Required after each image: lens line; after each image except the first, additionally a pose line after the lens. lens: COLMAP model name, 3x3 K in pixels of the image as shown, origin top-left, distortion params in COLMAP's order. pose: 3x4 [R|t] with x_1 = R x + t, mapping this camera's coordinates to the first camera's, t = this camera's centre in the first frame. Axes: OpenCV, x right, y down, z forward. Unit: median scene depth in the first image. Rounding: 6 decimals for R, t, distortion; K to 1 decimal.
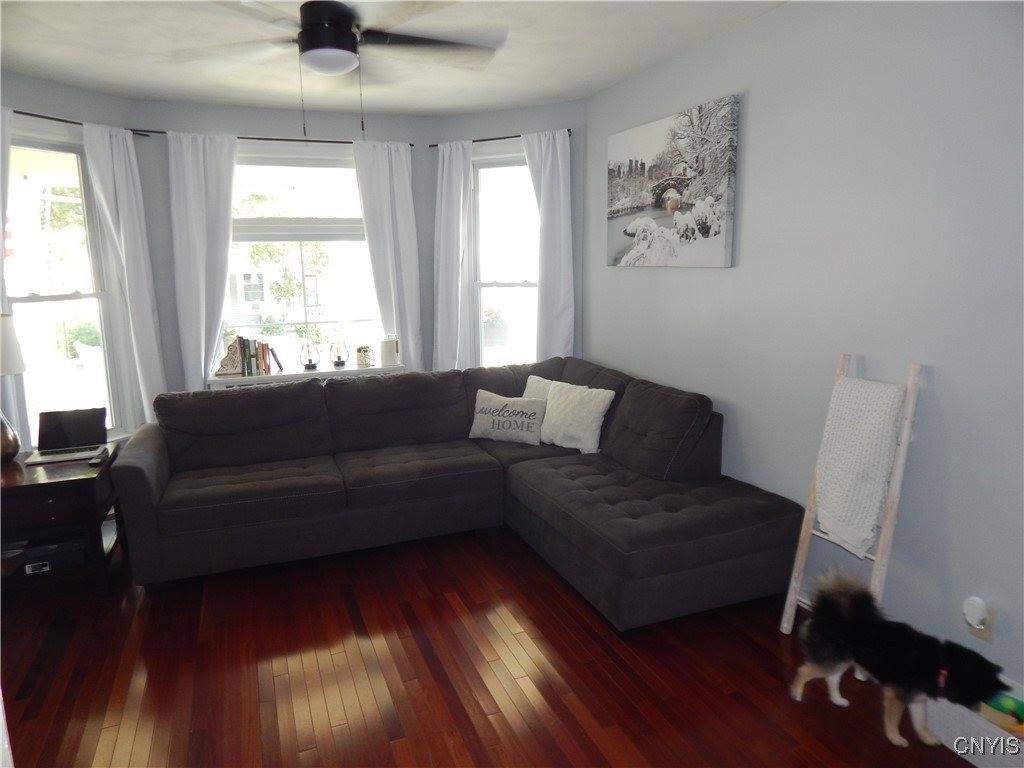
lens RADIAL K [[683.8, 0, 517.1], [0, 683.8, 375.8], [0, 0, 1]] dist [0.022706, -0.015672]
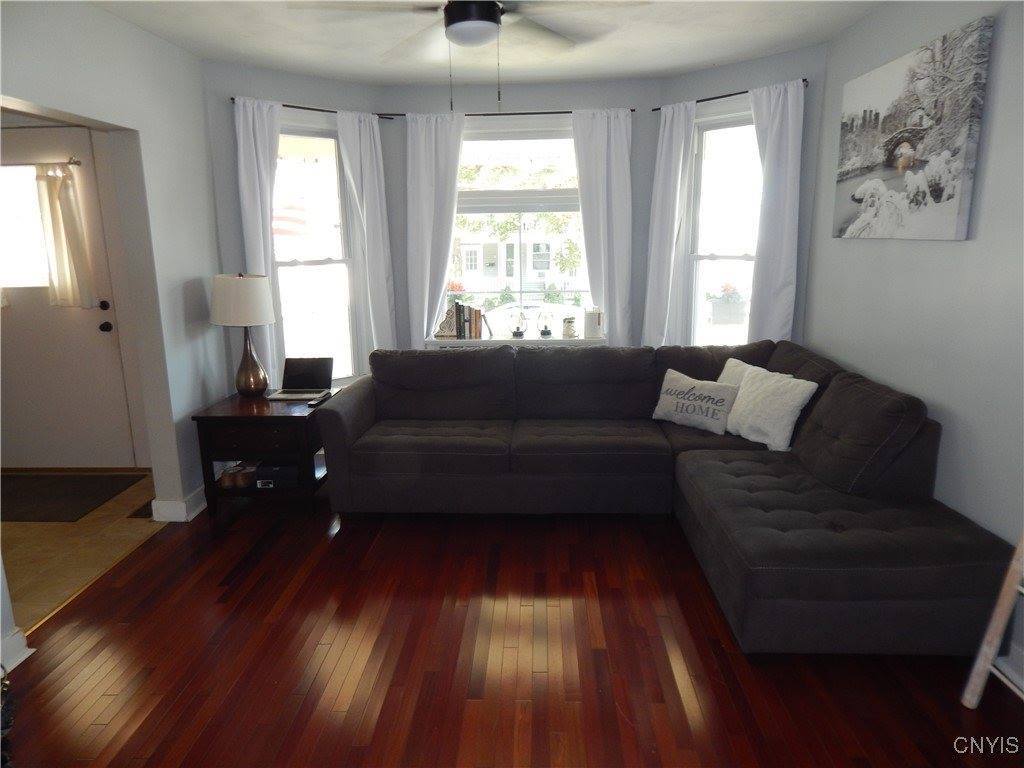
lens RADIAL K [[683.8, 0, 517.6], [0, 683.8, 377.0], [0, 0, 1]] dist [0.022706, -0.015672]
pose [[0.913853, 0.086545, -0.396714, 0.140123], [-0.069165, 0.995921, 0.057941, -0.009866], [0.400111, -0.025511, 0.916112, 0.052303]]
